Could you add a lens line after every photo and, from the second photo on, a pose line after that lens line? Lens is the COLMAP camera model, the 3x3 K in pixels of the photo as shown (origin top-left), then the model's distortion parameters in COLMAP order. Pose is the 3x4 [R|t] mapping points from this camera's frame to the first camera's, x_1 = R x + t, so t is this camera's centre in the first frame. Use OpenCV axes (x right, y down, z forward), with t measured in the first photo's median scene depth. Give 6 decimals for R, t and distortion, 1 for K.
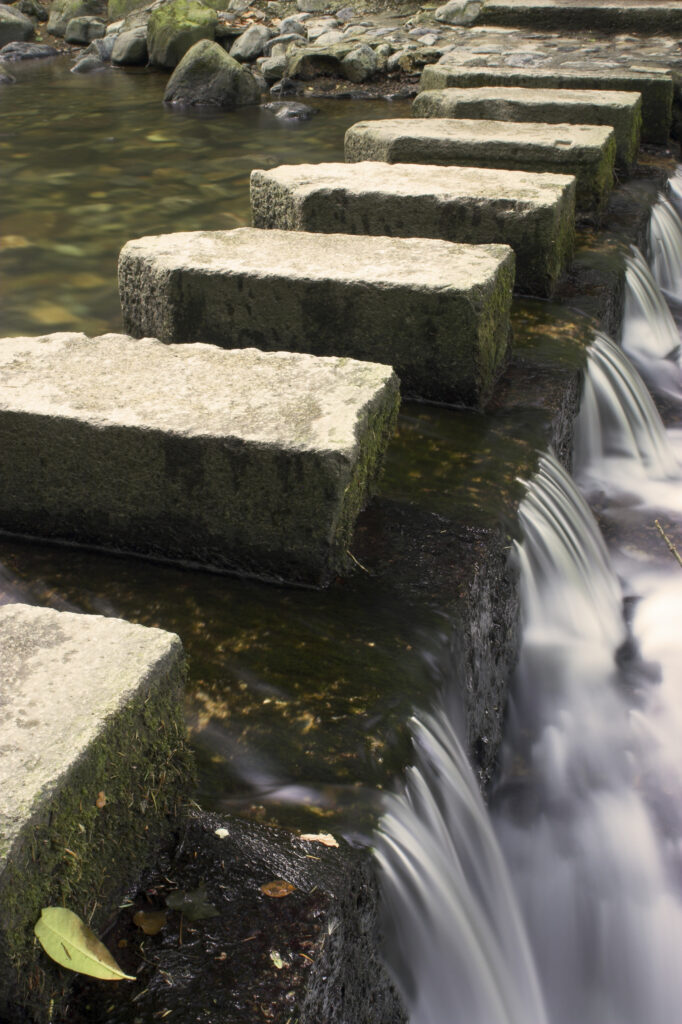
lens RADIAL K [[1321.7, 0, 341.0], [0, 1321.7, 512.0], [0, 0, 1]] dist [-0.068509, 0.040822]
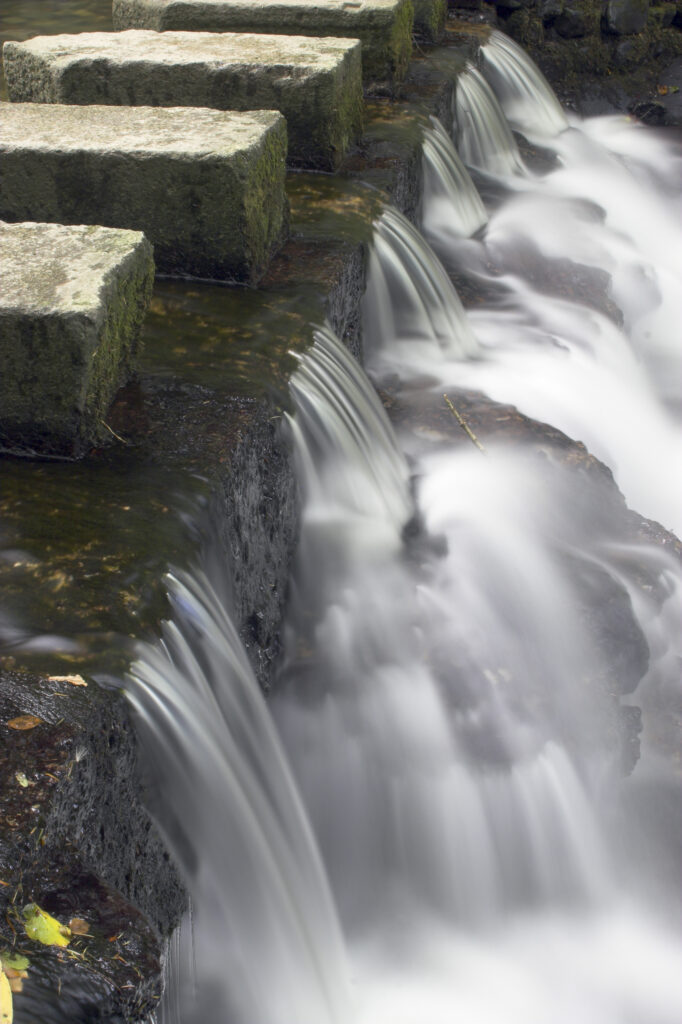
lens RADIAL K [[1560.1, 0, 341.0], [0, 1560.1, 512.0], [0, 0, 1]] dist [-0.044105, 0.000669]
pose [[0.992670, -0.053018, 0.108607, 0.045504], [0.049818, 0.998246, 0.031970, 0.060875], [-0.110112, -0.026326, 0.993571, -0.138213]]
